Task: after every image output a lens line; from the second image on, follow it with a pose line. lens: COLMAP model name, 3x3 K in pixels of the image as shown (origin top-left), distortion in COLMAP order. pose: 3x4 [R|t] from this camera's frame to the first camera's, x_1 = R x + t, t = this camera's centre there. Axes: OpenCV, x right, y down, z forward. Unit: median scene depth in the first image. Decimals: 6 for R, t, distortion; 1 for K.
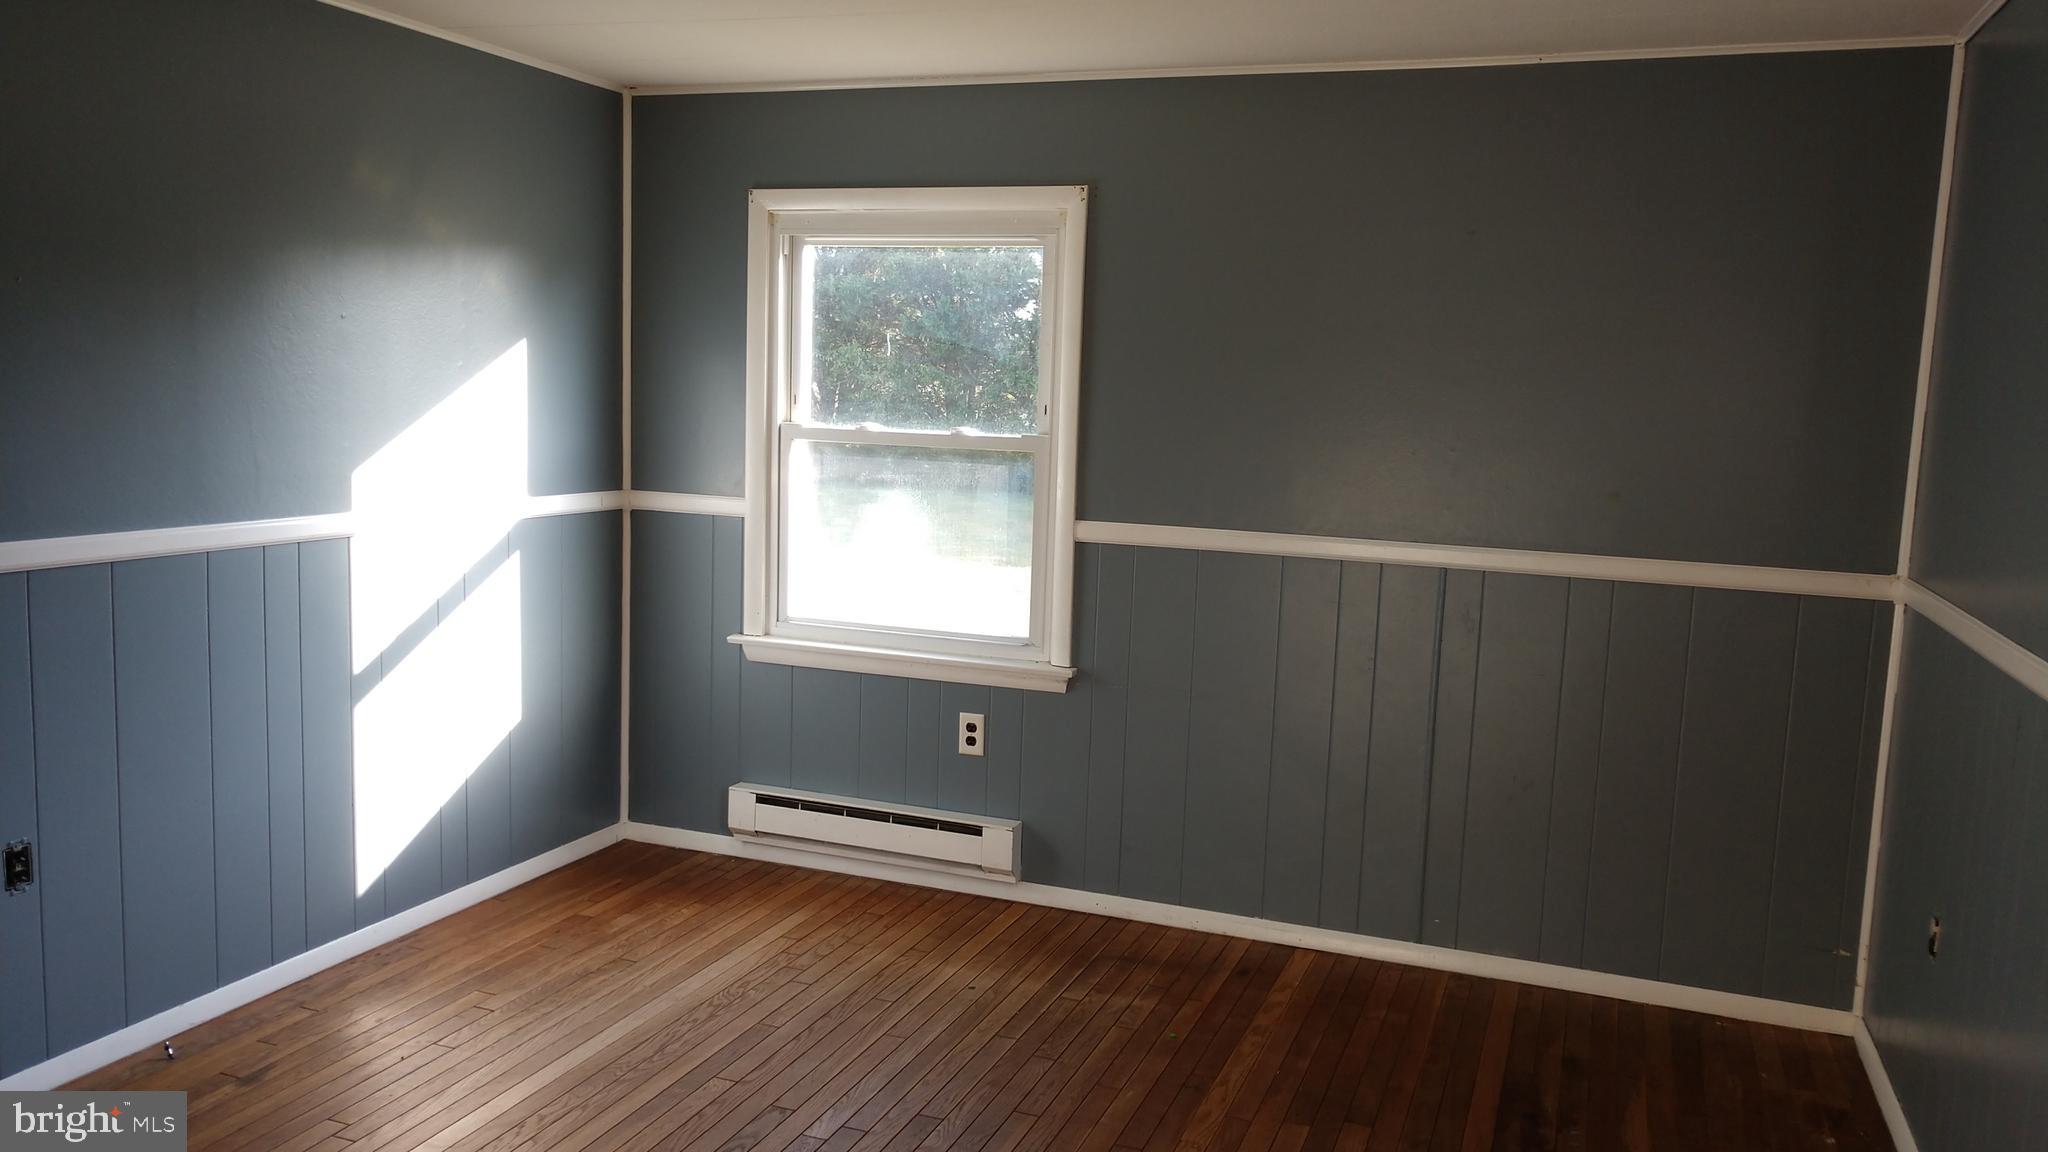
lens RADIAL K [[1557.8, 0, 1029.8], [0, 1557.8, 582.5], [0, 0, 1]] dist [0.010756, 0.026198]
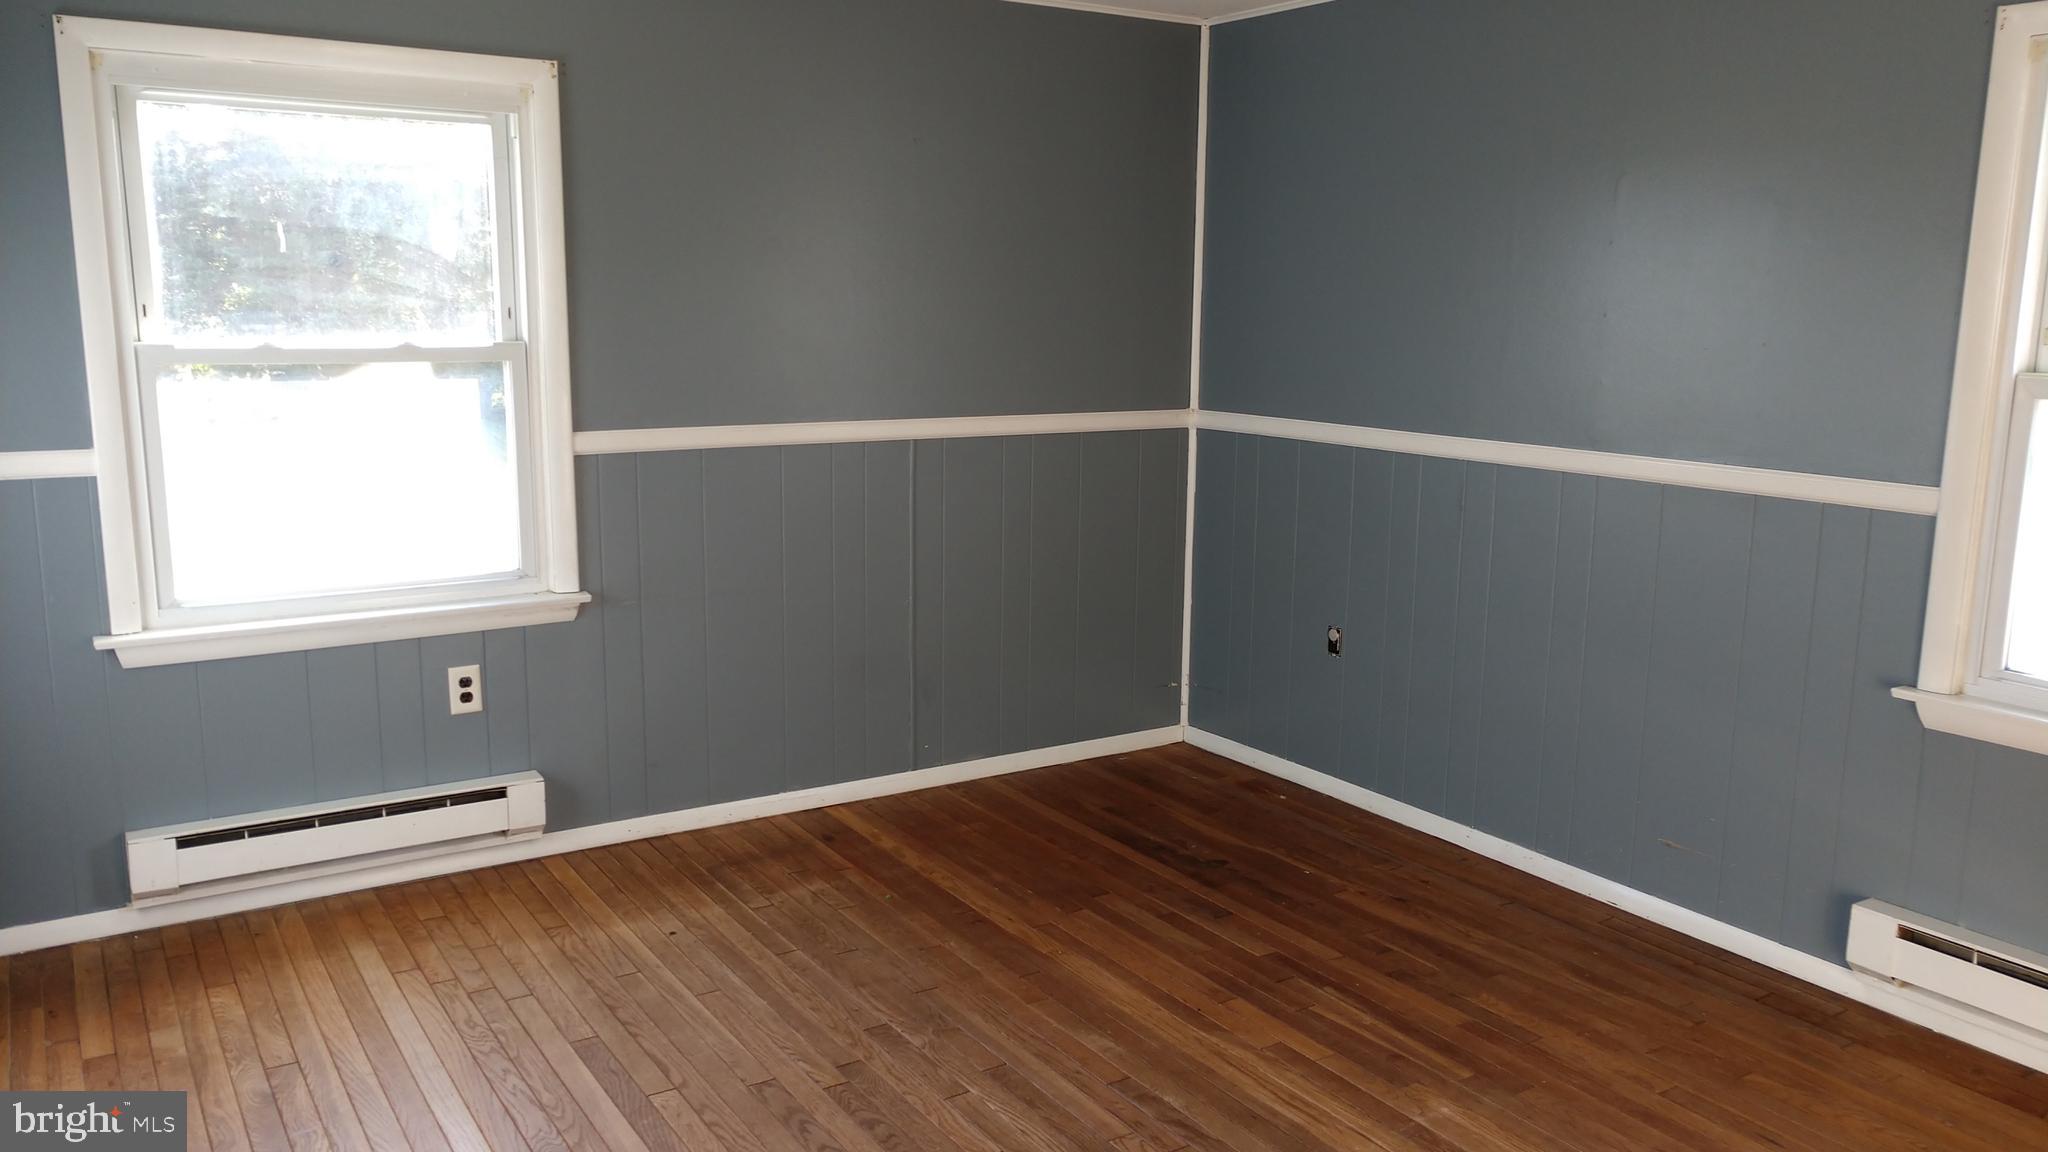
lens RADIAL K [[1557.8, 0, 1025.7], [0, 1557.8, 568.7], [0, 0, 1]] dist [0.010756, 0.026198]
pose [[0.602631, -0.168596, 0.780007, -0.539411], [0.111118, 0.985634, 0.127192, -0.047684], [-0.790246, 0.010023, 0.612708, 0.223498]]
